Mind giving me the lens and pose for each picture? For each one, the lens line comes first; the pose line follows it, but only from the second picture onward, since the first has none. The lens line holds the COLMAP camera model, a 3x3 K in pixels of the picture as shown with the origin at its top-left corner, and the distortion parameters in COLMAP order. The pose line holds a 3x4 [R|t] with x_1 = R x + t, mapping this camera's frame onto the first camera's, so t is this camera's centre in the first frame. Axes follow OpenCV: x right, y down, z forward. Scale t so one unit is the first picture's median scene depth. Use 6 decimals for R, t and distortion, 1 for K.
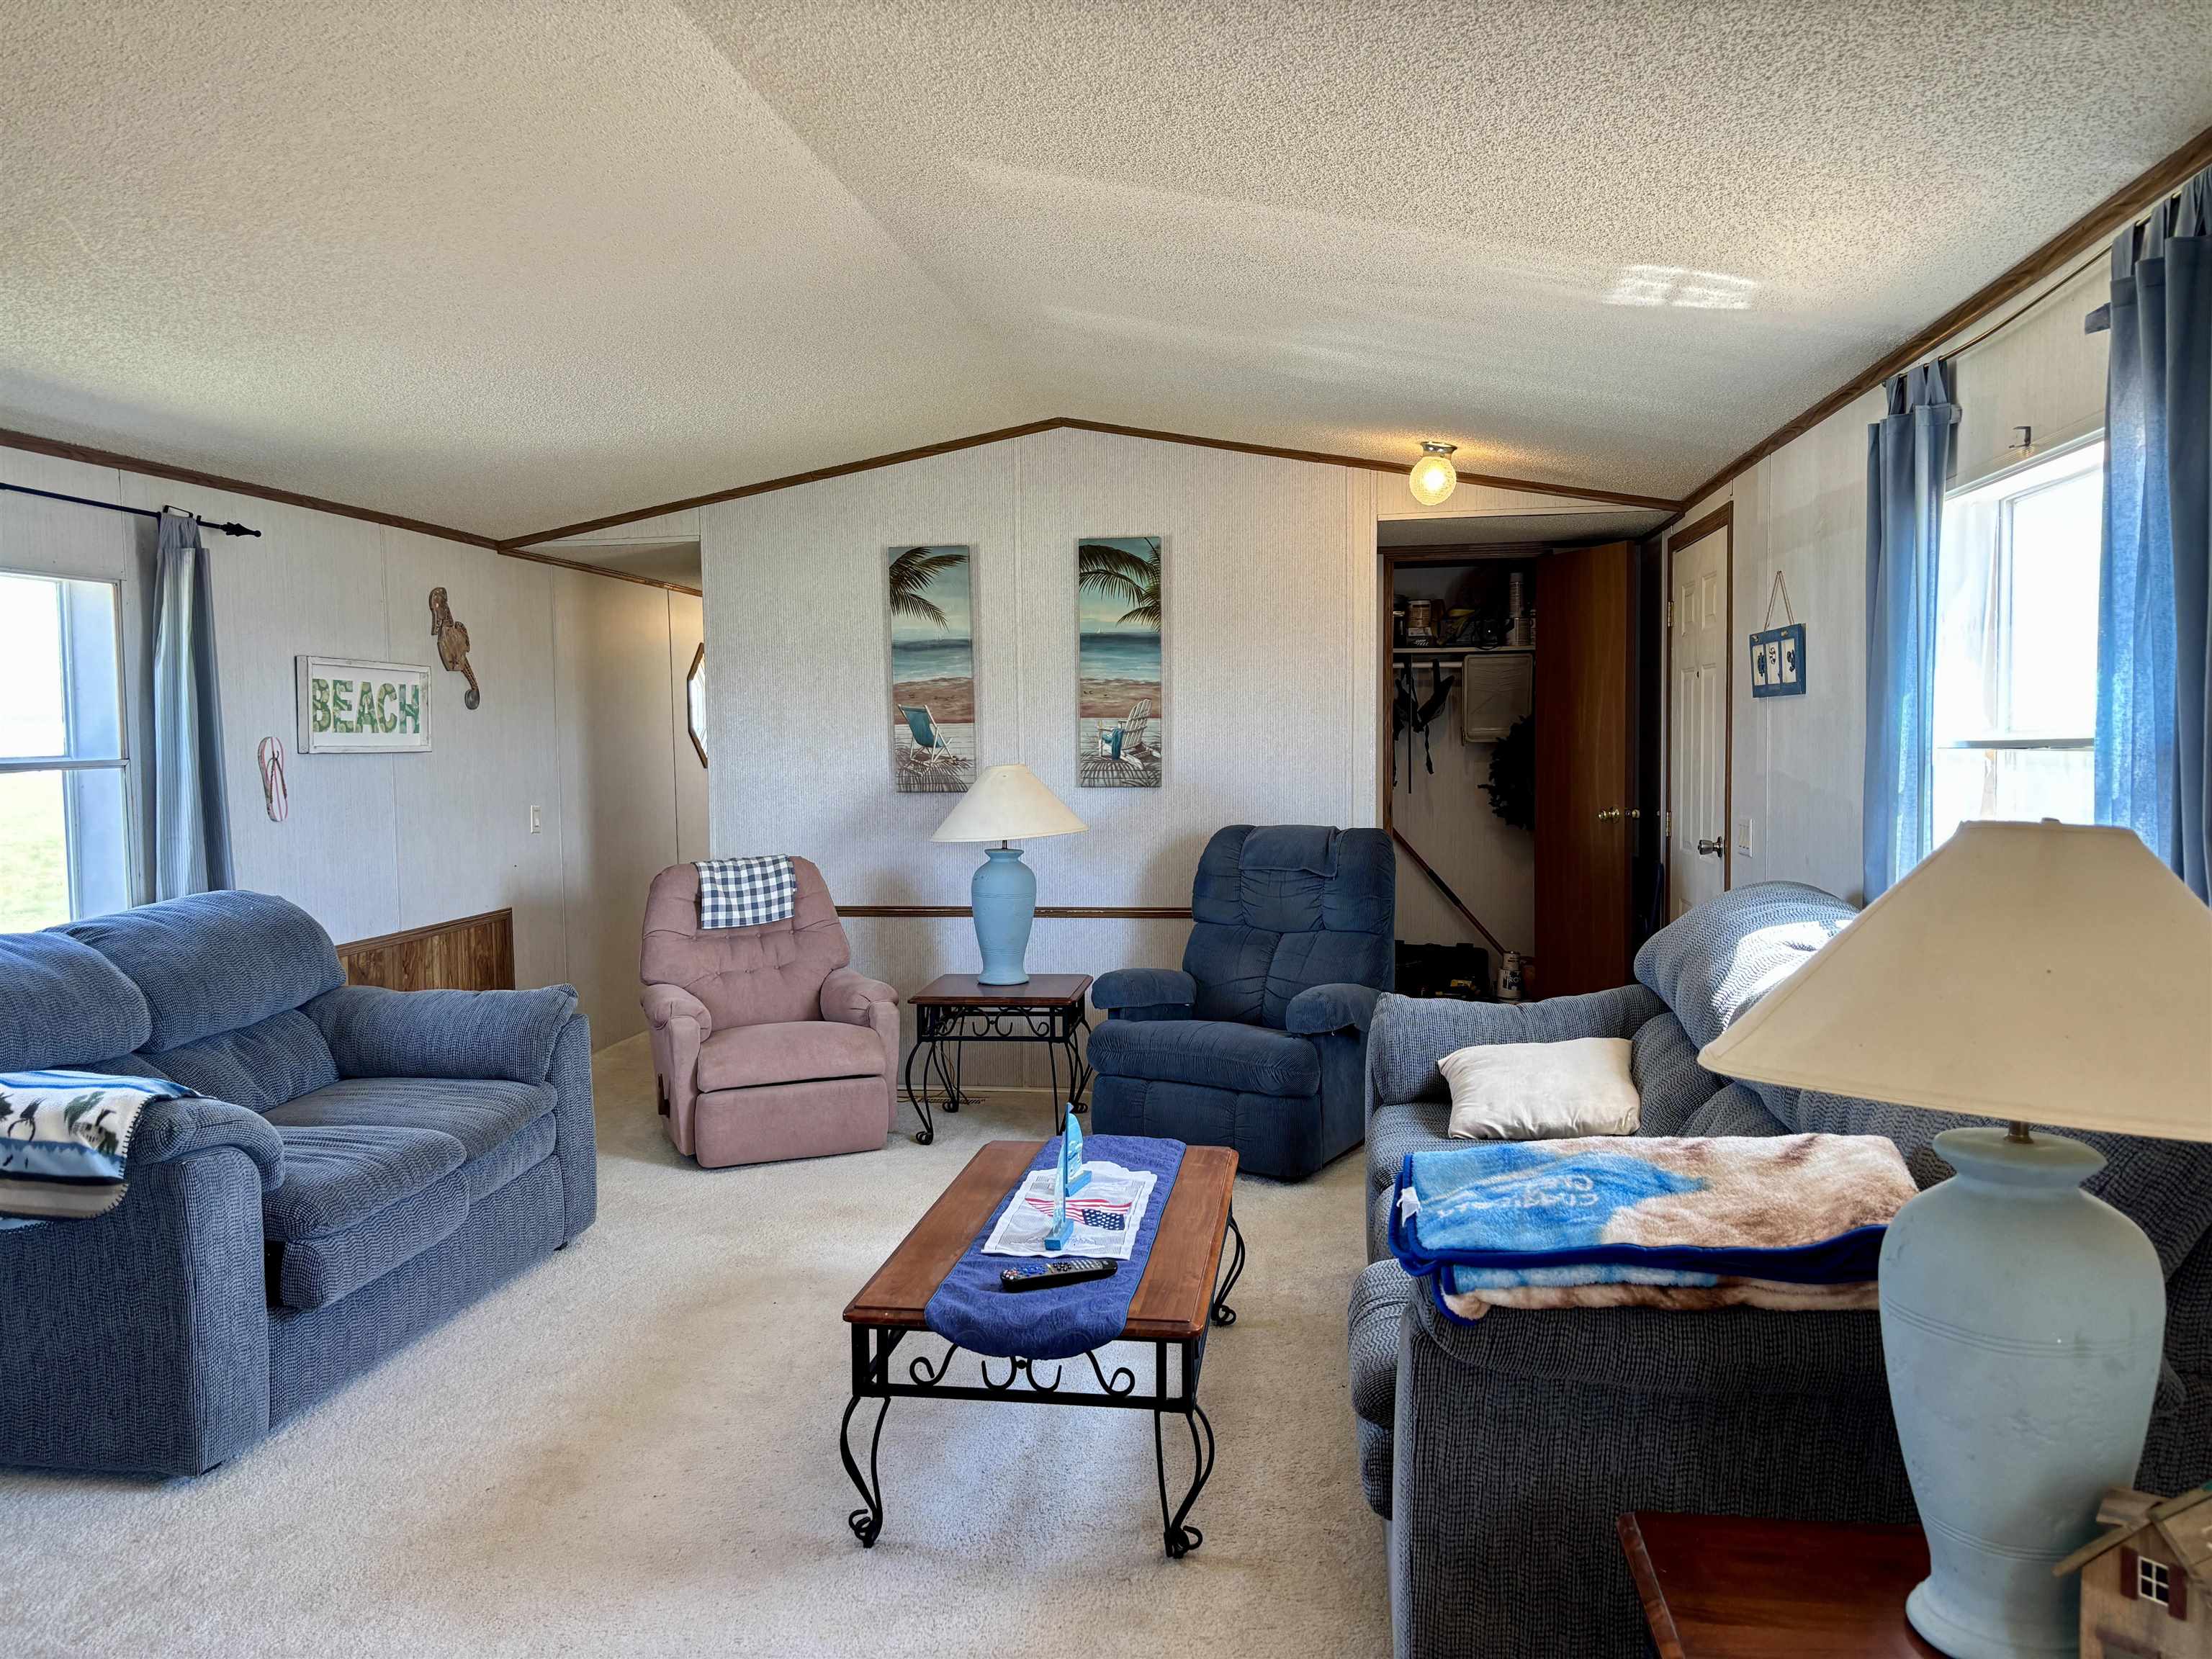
lens RADIAL K [[1680.1, 0, 1106.0], [0, 1680.1, 829.5], [0, 0, 1]] dist [0.111134, -0.177051]
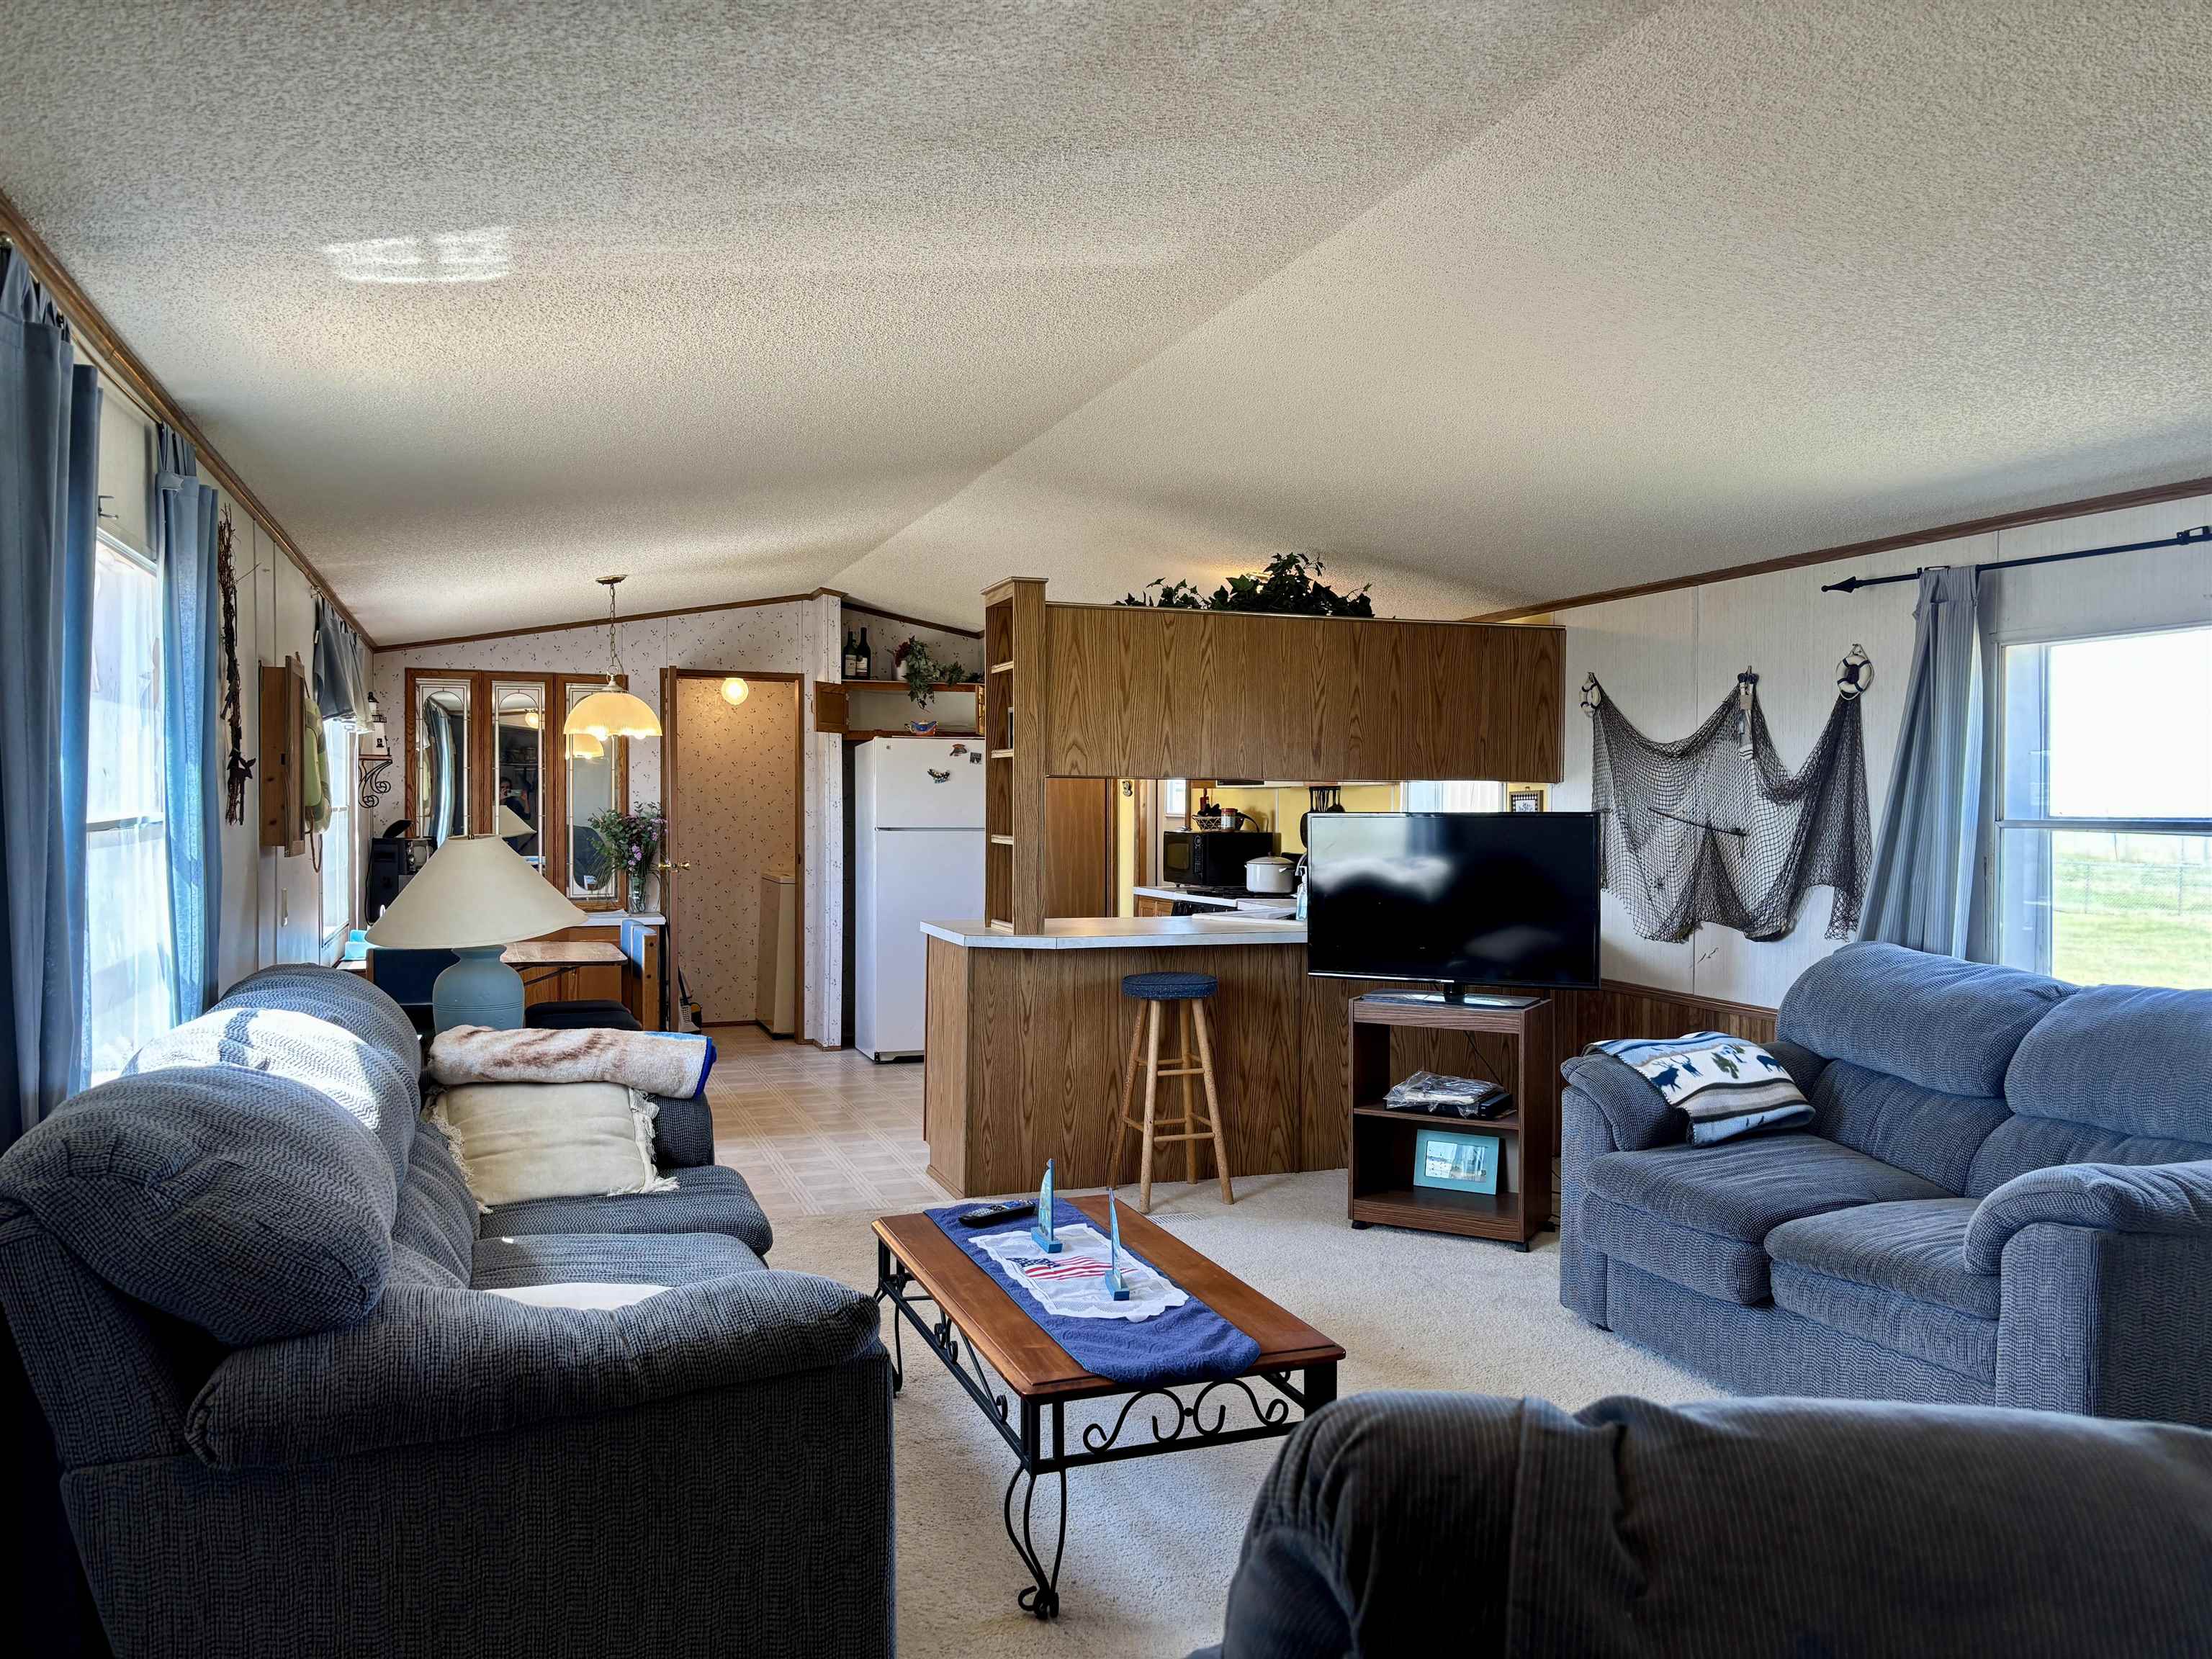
lens RADIAL K [[1620.0, 0, 1112.2], [0, 1620.0, 840.2], [0, 0, 1]] dist [0.018721, 0.000515]
pose [[-0.881029, 0.021515, -0.472572, 0.257170], [-0.019237, 0.996510, 0.081232, -0.068593], [0.472671, 0.080659, -0.877540, 1.131081]]
